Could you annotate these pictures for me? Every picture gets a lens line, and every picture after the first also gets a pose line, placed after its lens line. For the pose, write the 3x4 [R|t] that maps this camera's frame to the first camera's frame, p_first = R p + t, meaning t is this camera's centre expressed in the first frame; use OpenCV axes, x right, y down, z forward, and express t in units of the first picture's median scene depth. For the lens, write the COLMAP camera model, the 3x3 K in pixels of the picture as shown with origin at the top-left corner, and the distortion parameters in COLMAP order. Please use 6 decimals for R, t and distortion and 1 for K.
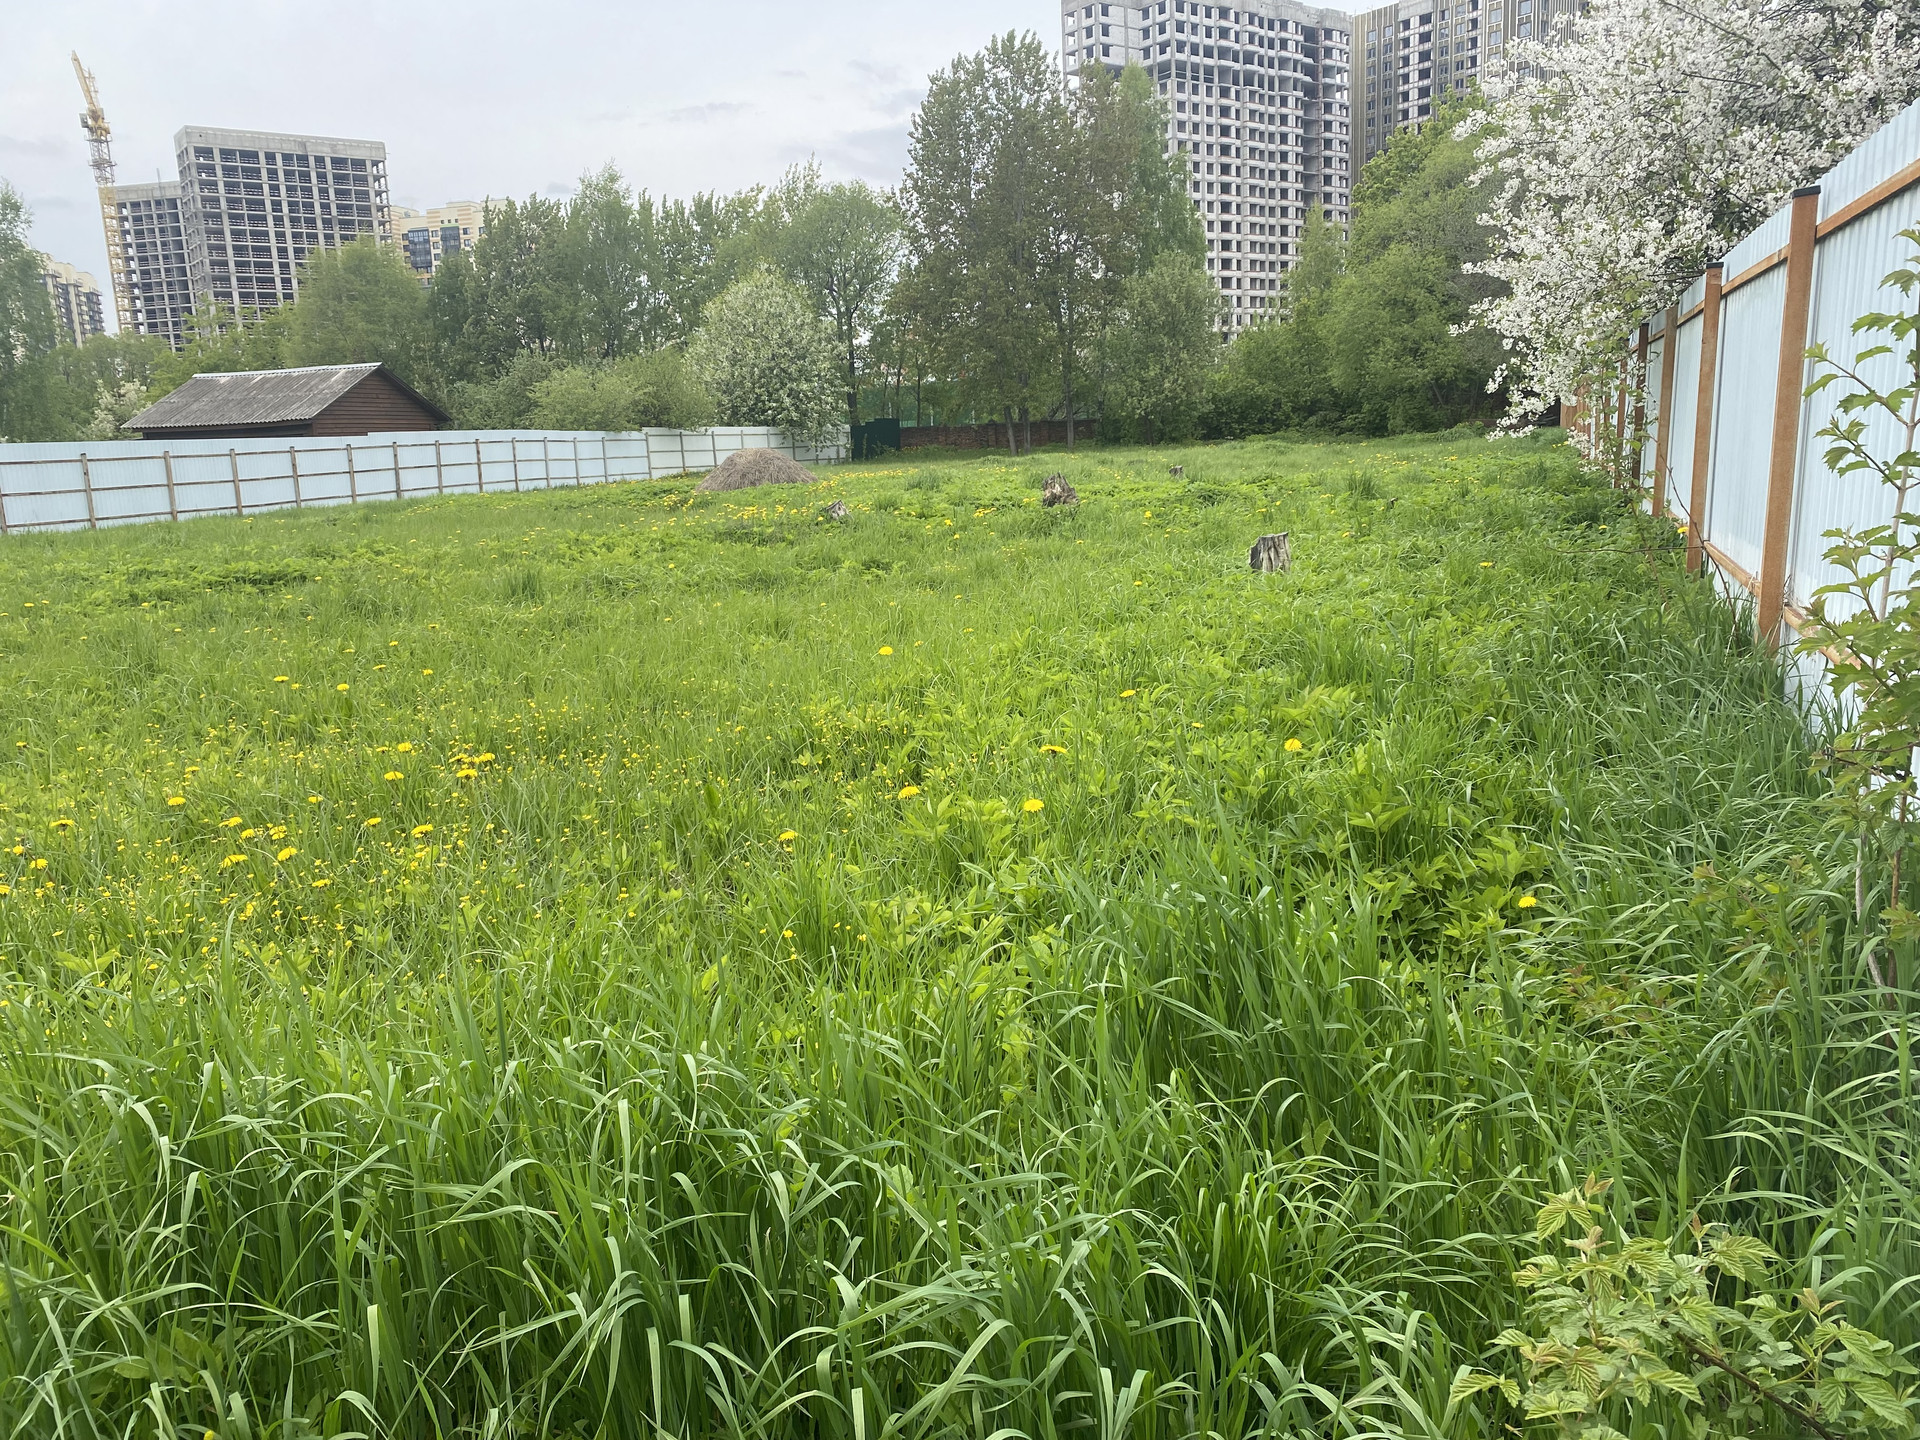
lens RADIAL K [[1491.2, 0, 958.6], [0, 1491.2, 709.2], [0, 0, 1]] dist [0.039073, -0.039801]
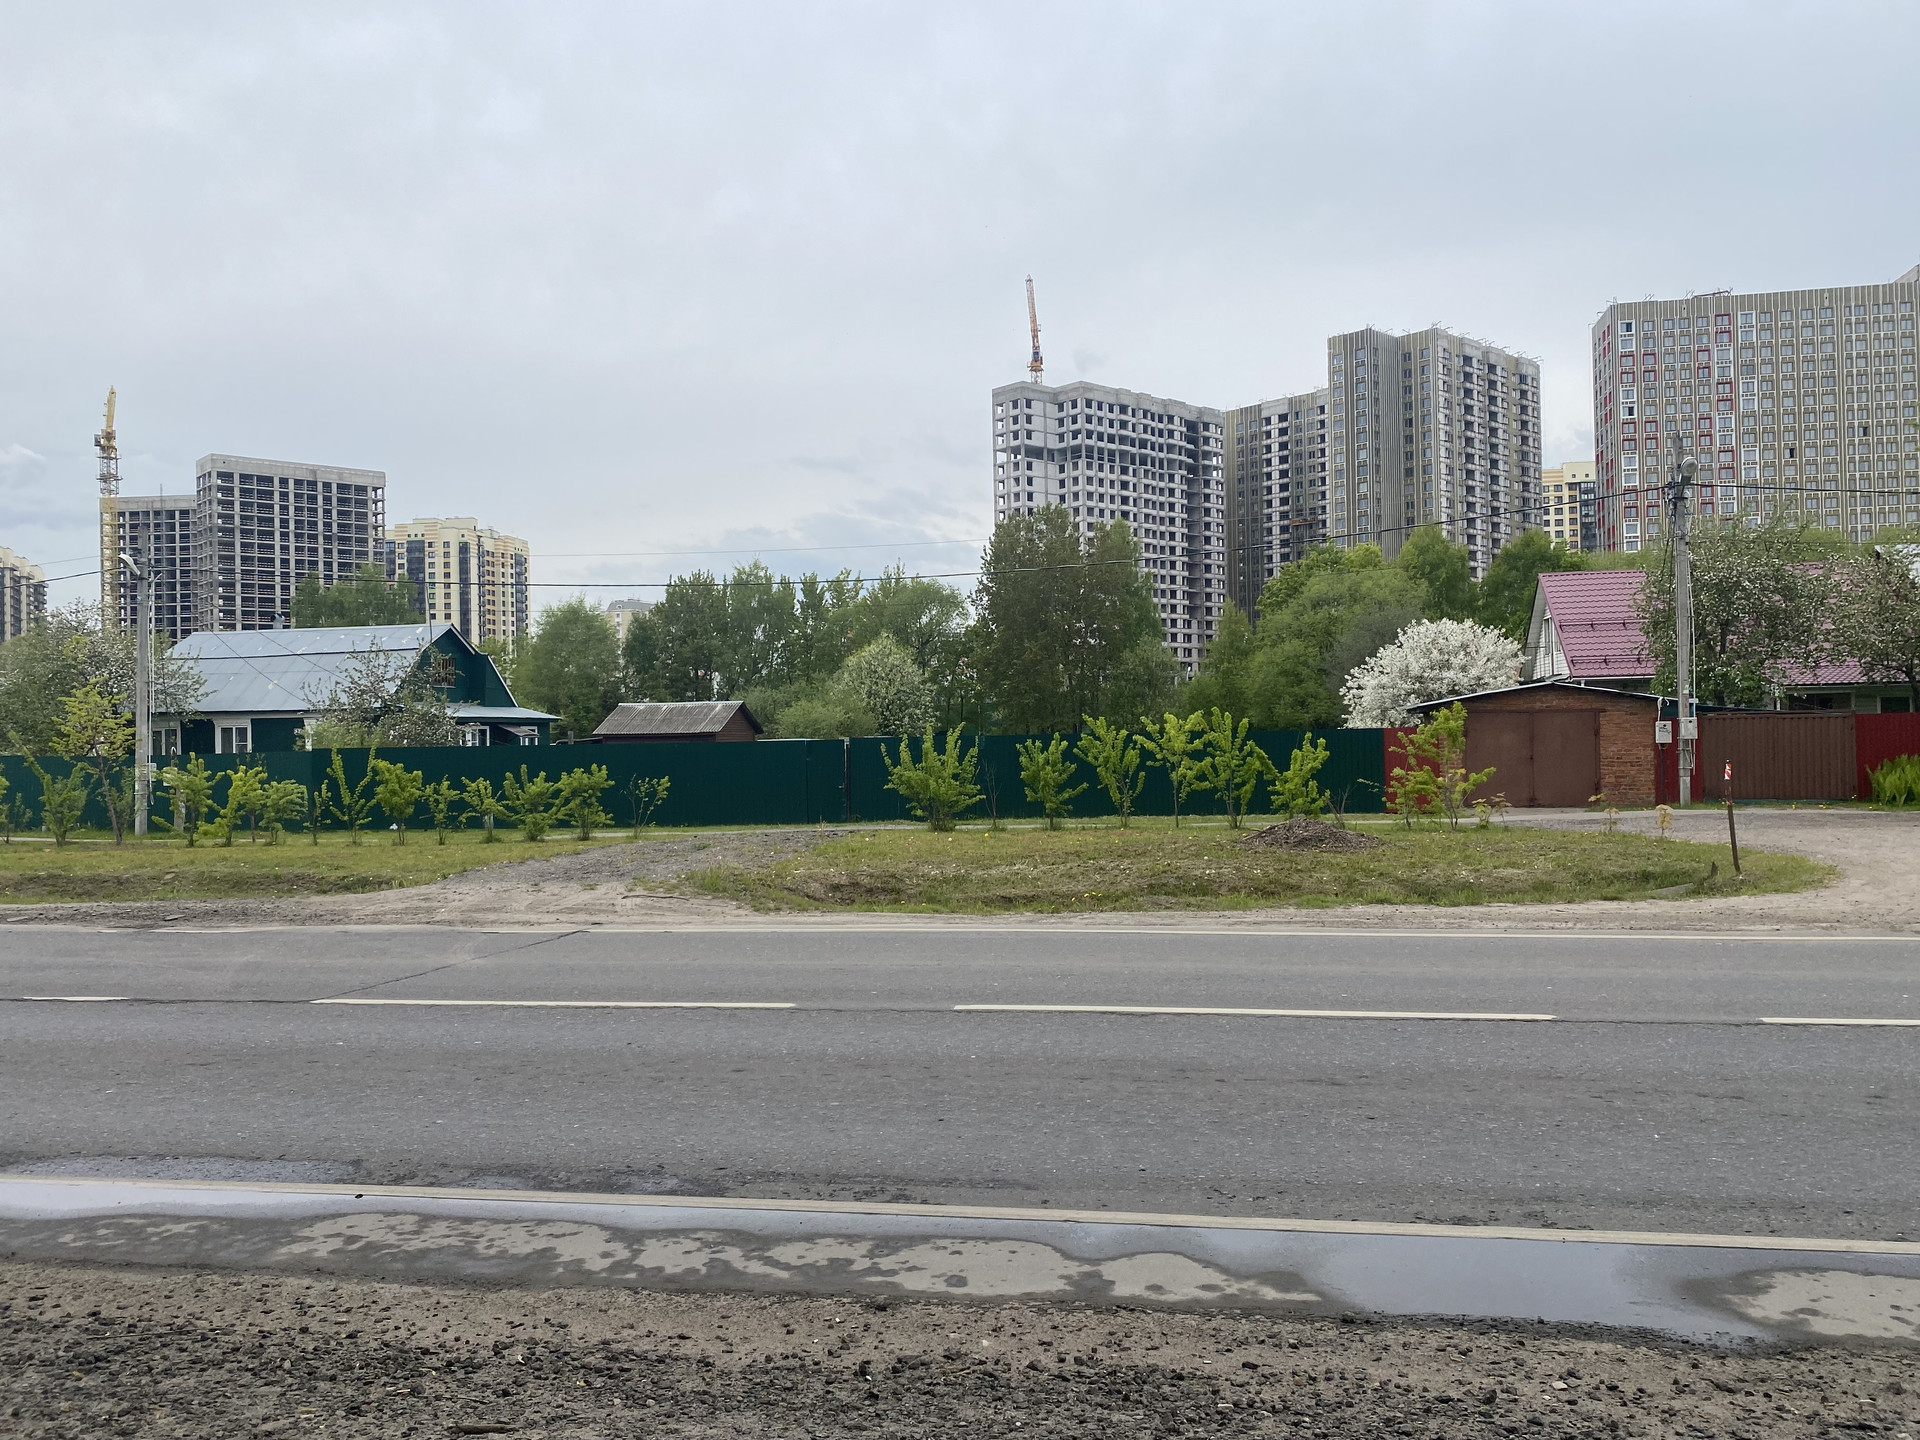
lens RADIAL K [[1491.2, 0, 951.4], [0, 1491.2, 736.9], [0, 0, 1]] dist [0.039073, -0.039801]
pose [[0.996654, 0.026793, 0.077224, -0.178434], [-0.012399, 0.983374, -0.181167, 0.084066], [-0.080794, 0.179603, 0.980416, -0.492438]]
